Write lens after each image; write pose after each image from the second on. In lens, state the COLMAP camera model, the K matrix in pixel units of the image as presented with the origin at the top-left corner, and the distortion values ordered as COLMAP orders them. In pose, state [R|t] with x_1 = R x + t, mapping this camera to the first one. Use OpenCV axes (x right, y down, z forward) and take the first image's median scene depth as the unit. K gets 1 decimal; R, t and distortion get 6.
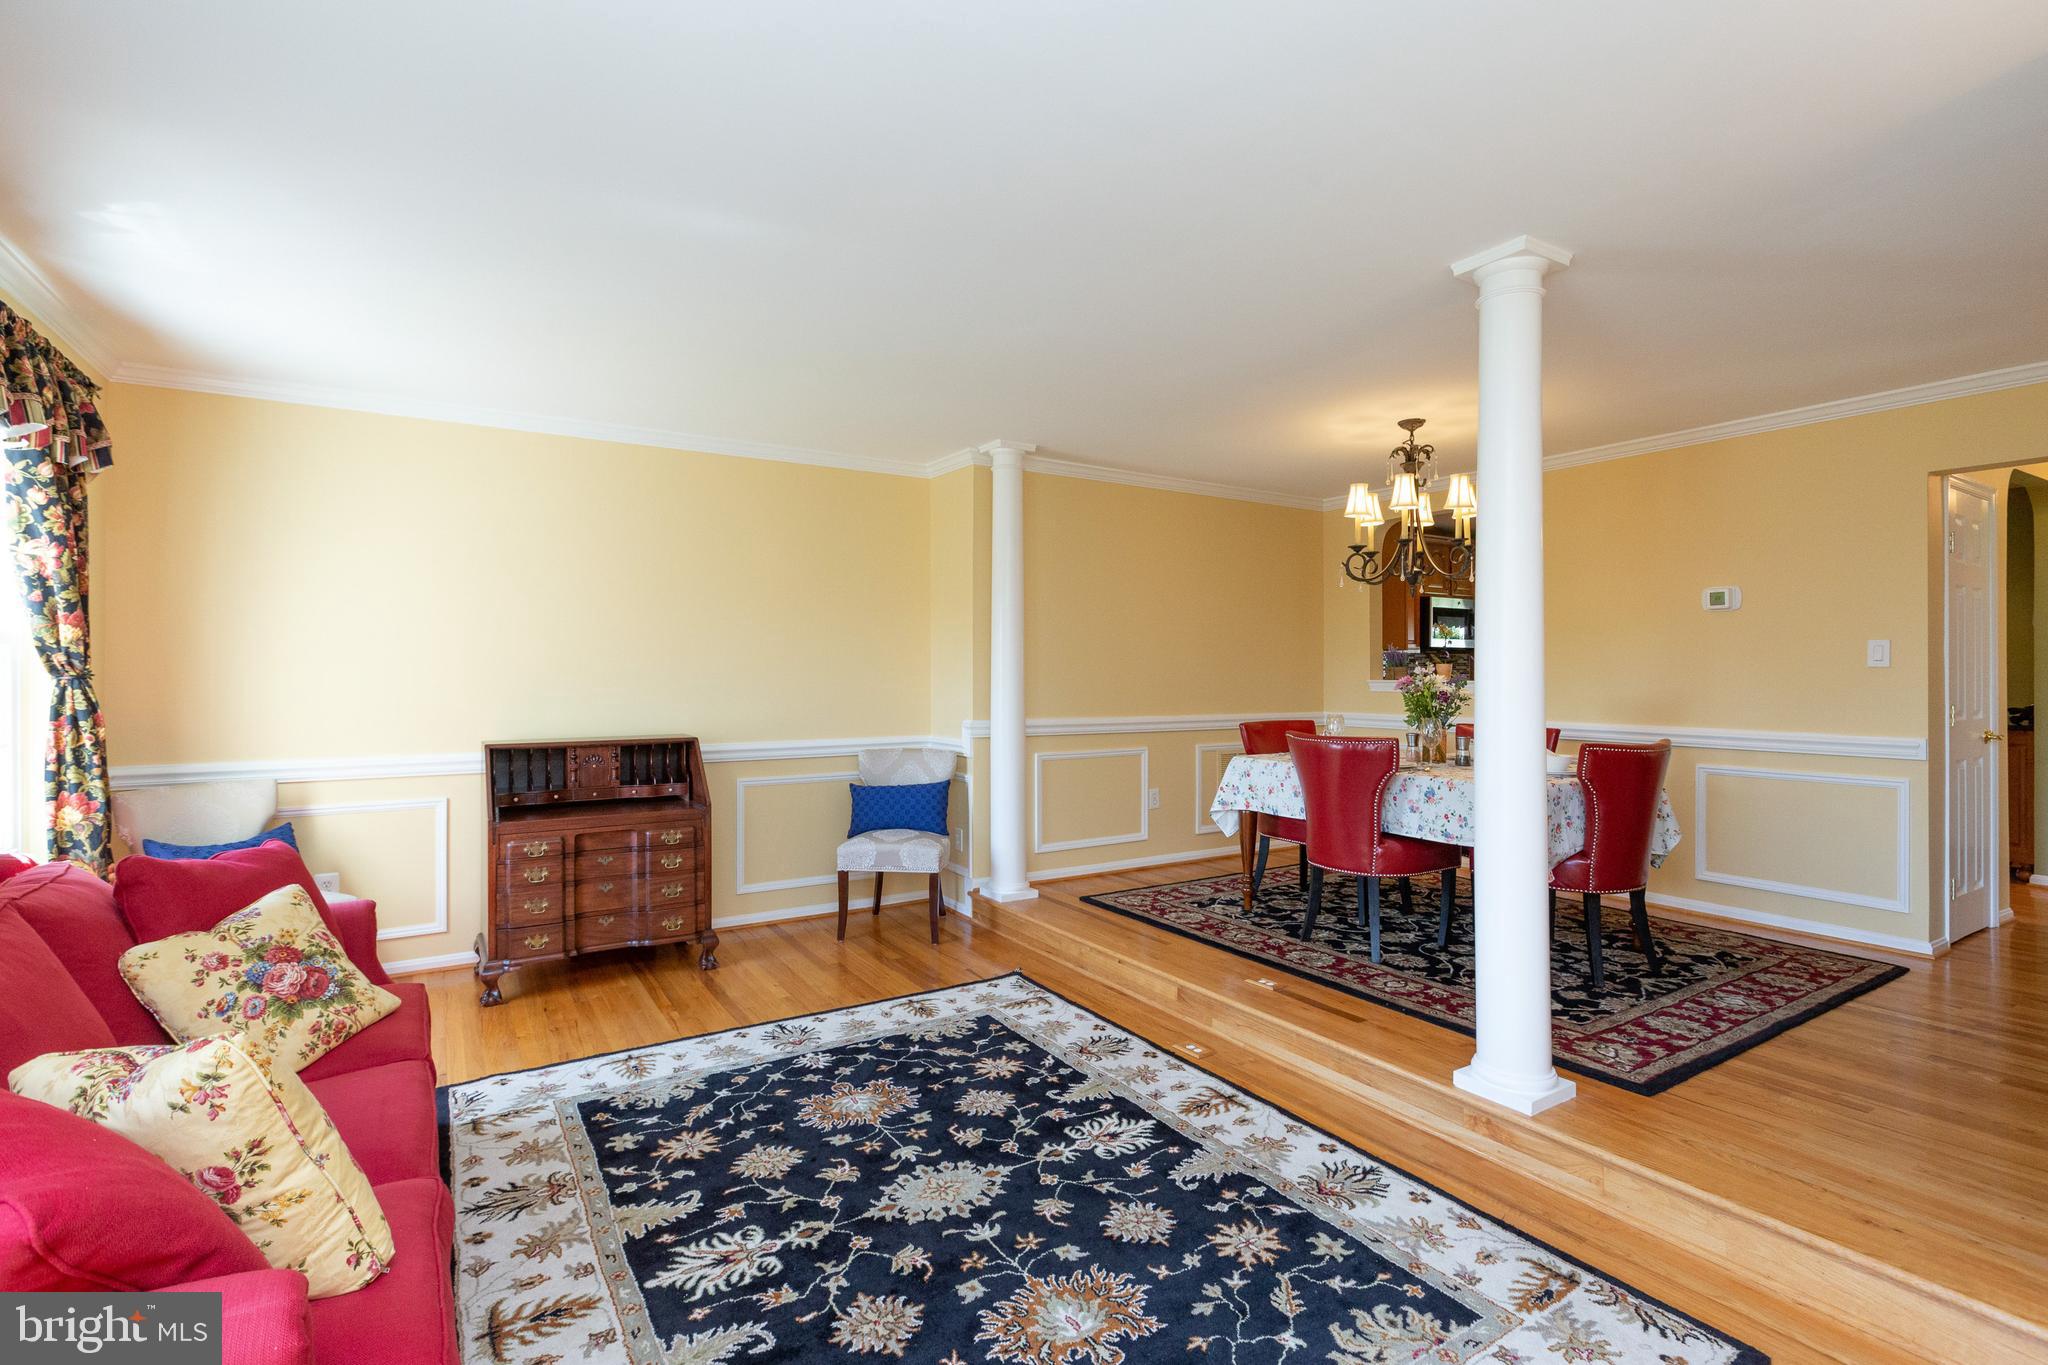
lens RADIAL K [[938.6, 0, 1024.6], [0, 938.6, 667.3], [0, 0, 1]] dist [-0.005844, -0.000504]
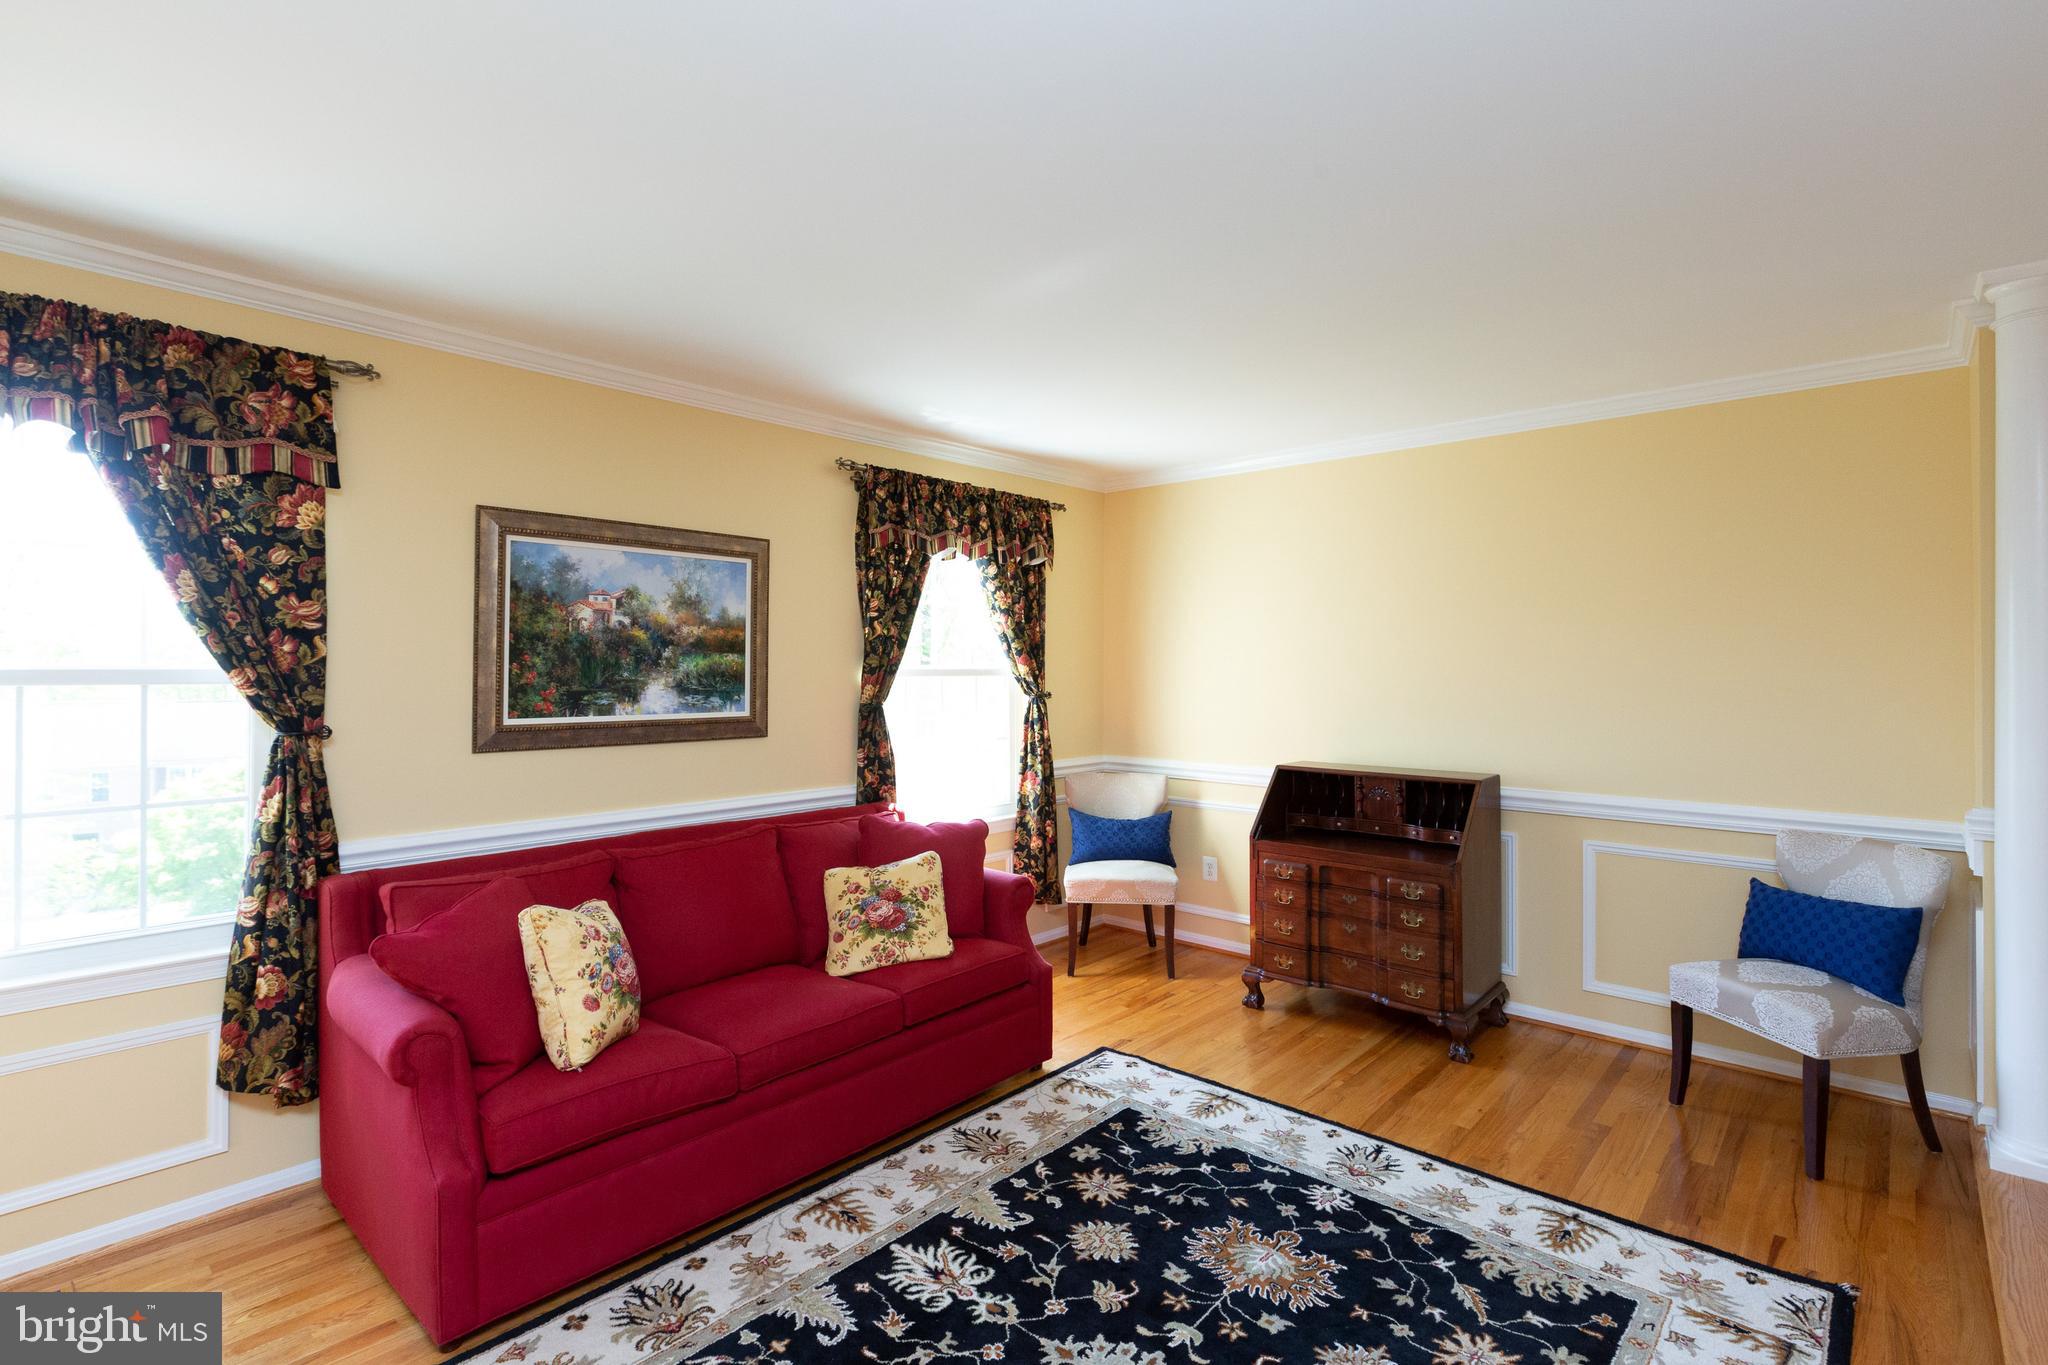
lens RADIAL K [[967.0, 0, 1031.3], [0, 967.0, 656.2], [0, 0, 1]] dist [-0.003392, -0.000762]
pose [[0.271857, -0.008548, -0.962300, 0.532701], [0.004799, 0.999960, -0.007526, -0.045028], [0.962326, -0.002572, 0.271887, 0.548787]]
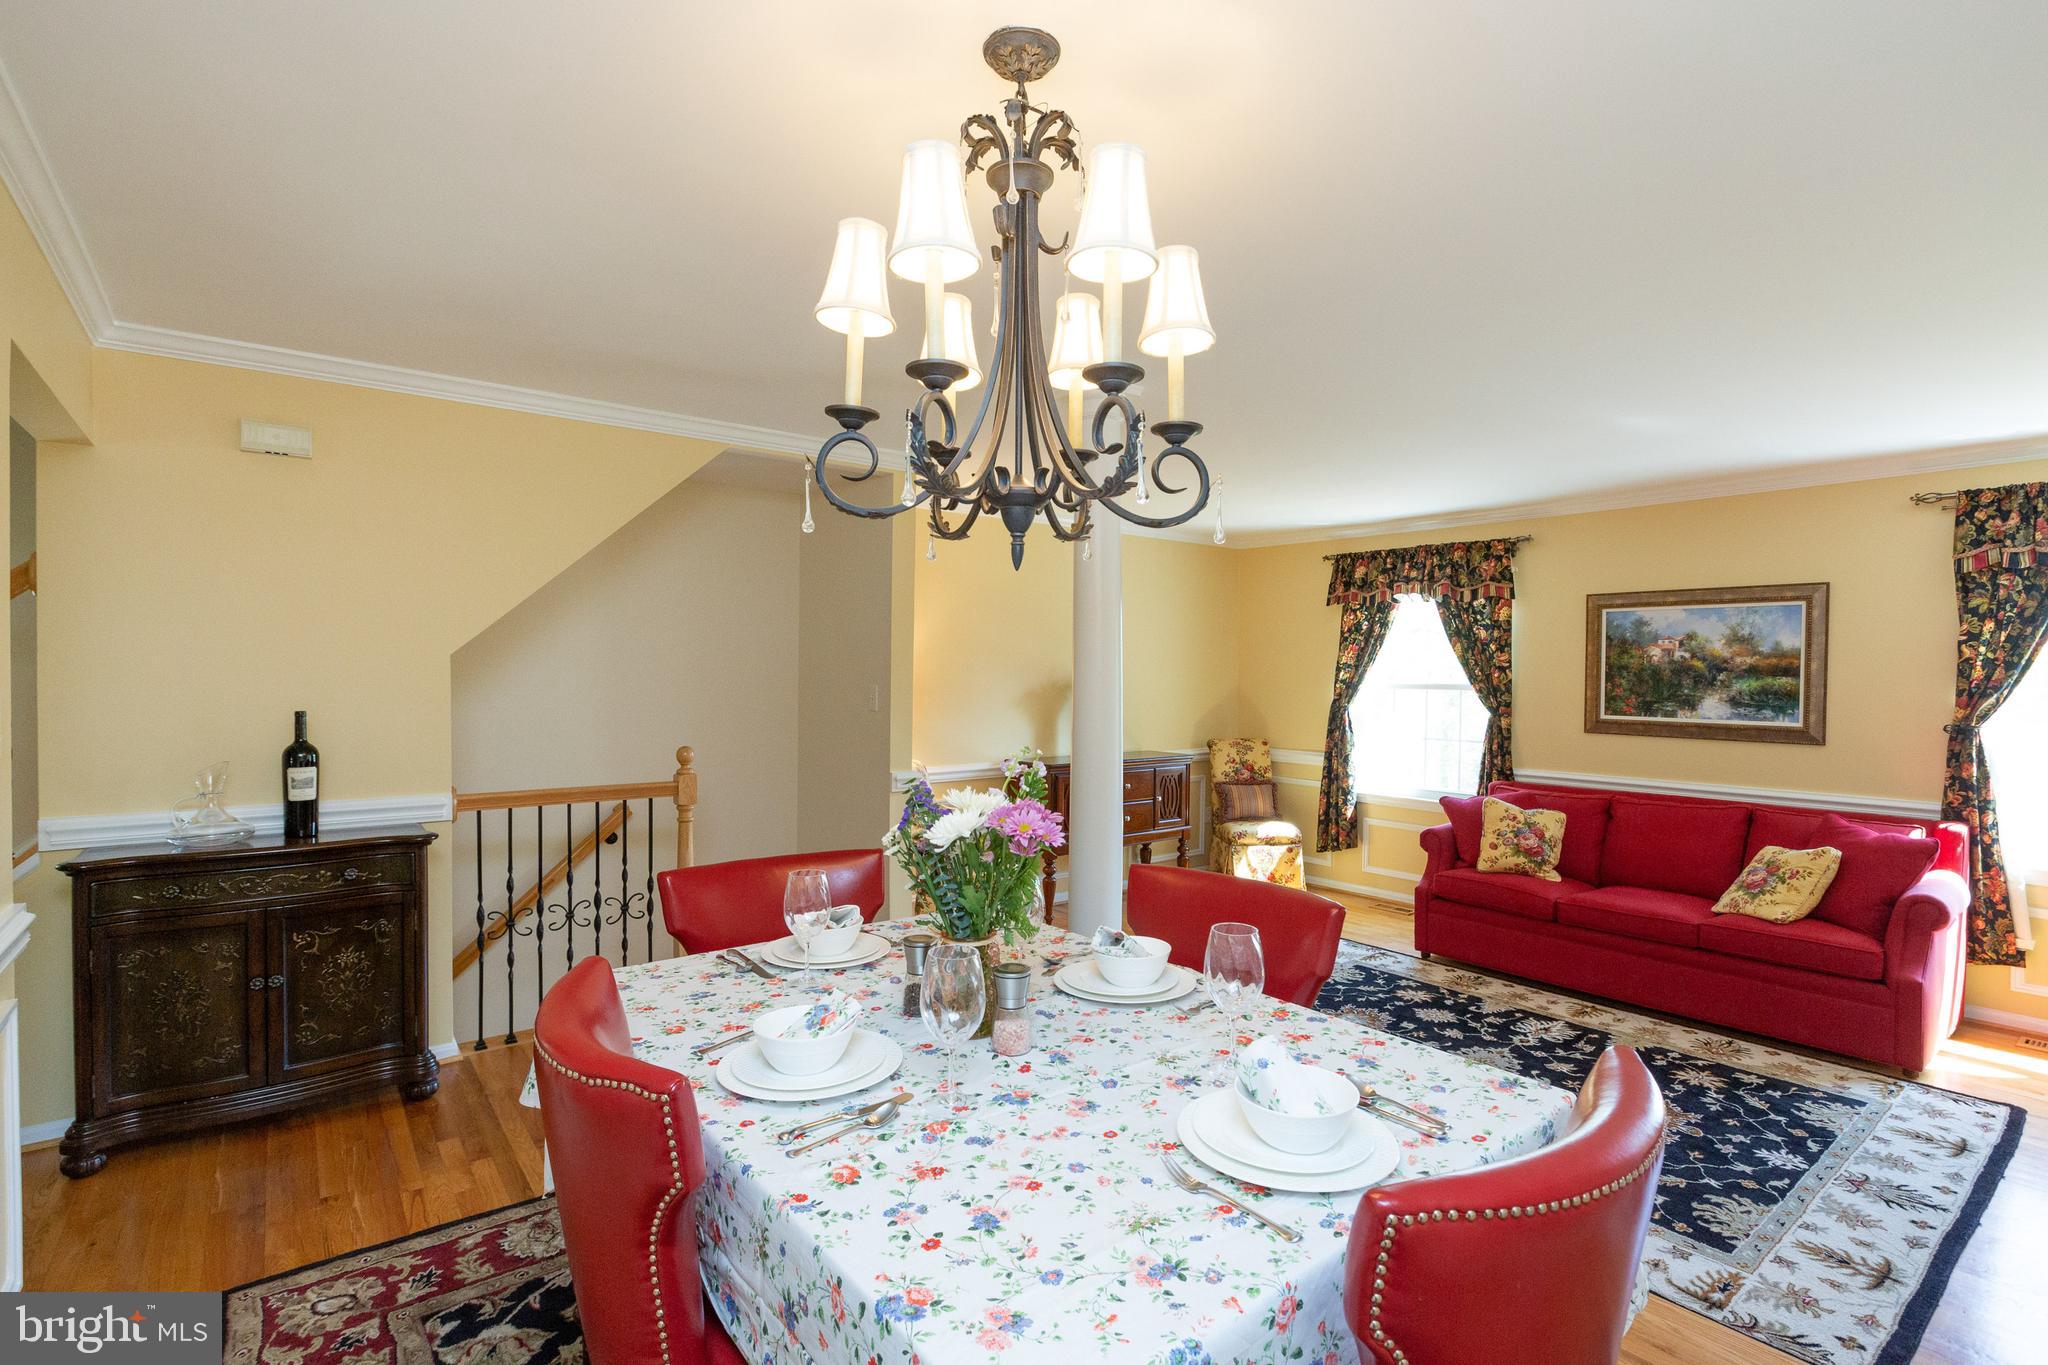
lens RADIAL K [[970.8, 0, 1011.8], [0, 970.8, 696.7], [0, 0, 1]] dist [-0.000138, -0.000688]
pose [[-0.995734, -0.003422, -0.092209, 0.642461], [-0.005113, 0.999823, 0.018107, -0.049359], [0.092131, 0.018501, -0.995575, 1.943495]]
